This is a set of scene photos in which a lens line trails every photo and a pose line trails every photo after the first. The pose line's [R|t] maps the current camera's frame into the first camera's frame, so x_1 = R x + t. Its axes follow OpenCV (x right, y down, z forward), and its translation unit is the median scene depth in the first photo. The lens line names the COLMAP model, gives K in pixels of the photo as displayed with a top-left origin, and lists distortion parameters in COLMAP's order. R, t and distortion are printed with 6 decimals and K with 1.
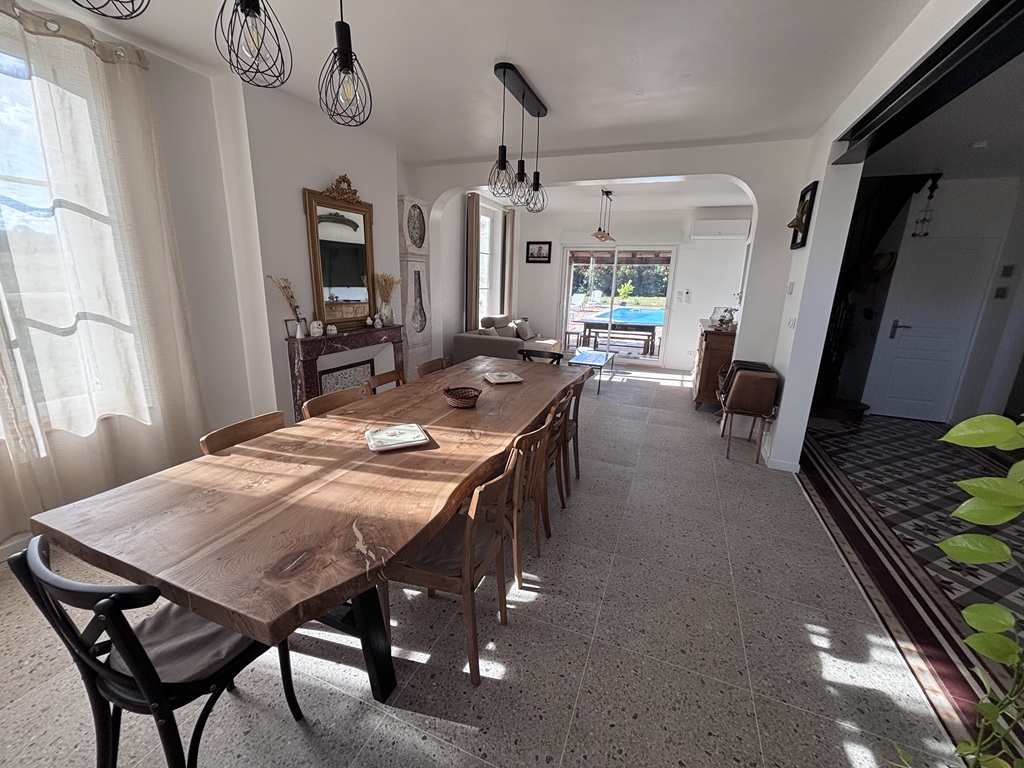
lens RADIAL K [[412.3, 0, 511.3], [0, 412.3, 383.0], [0, 0, 1]] dist [0.003567, -0.000277]
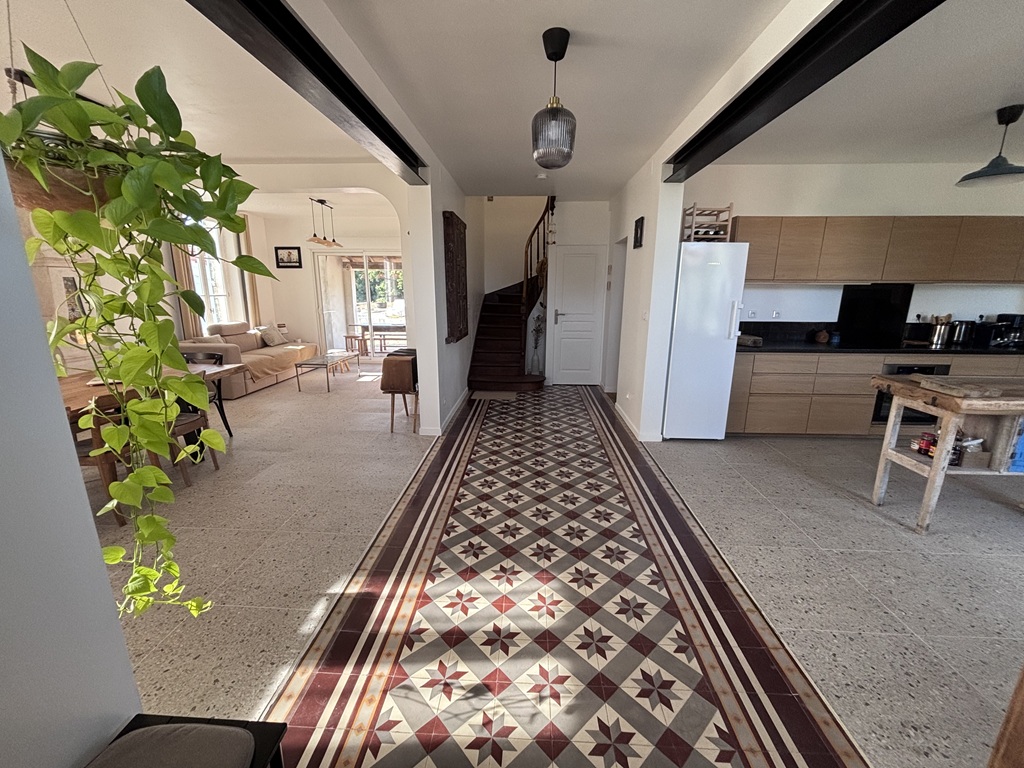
lens RADIAL K [[412.3, 0, 513.0], [0, 412.3, 380.4], [0, 0, 1]] dist [0.003567, -0.000277]
pose [[0.943637, -0.096071, 0.316734, 0.374409], [0.102611, 0.994714, -0.003991, 0.058902], [-0.314676, 0.036267, 0.948506, -0.162667]]
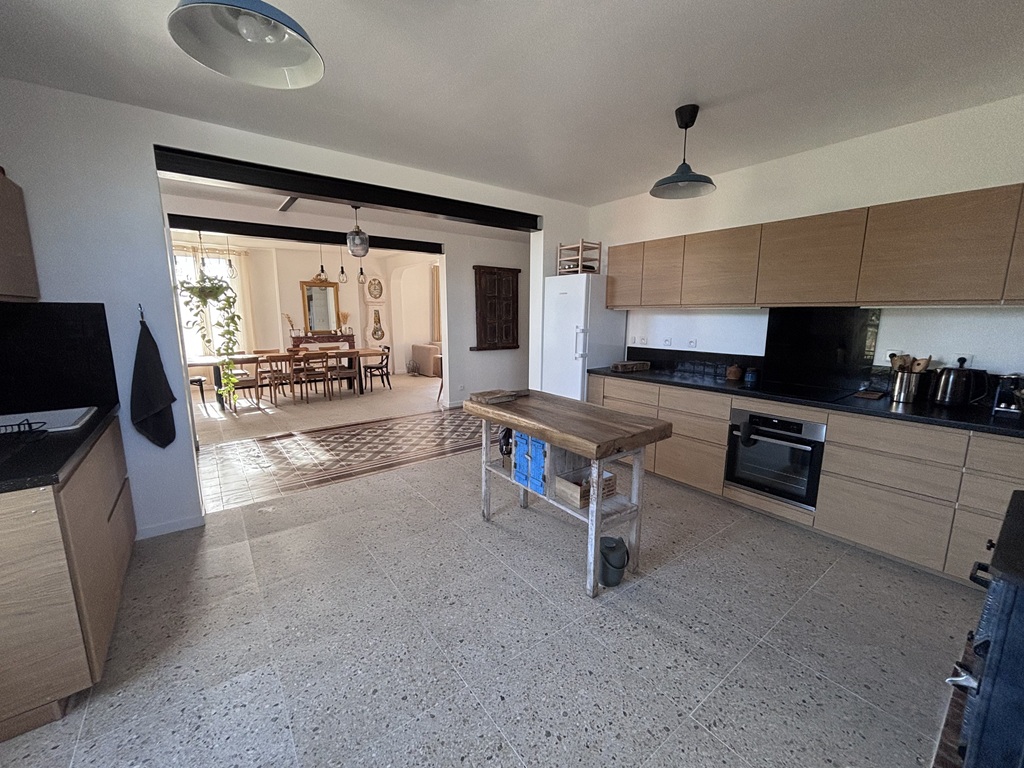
lens RADIAL K [[412.3, 0, 512.0], [0, 412.3, 381.8], [0, 0, 1]] dist [0.003567, -0.000277]
pose [[0.855831, 0.056230, -0.514190, 1.368861], [-0.103174, 0.992655, -0.063171, 0.135319], [0.506862, 0.107115, 0.855347, -0.353978]]
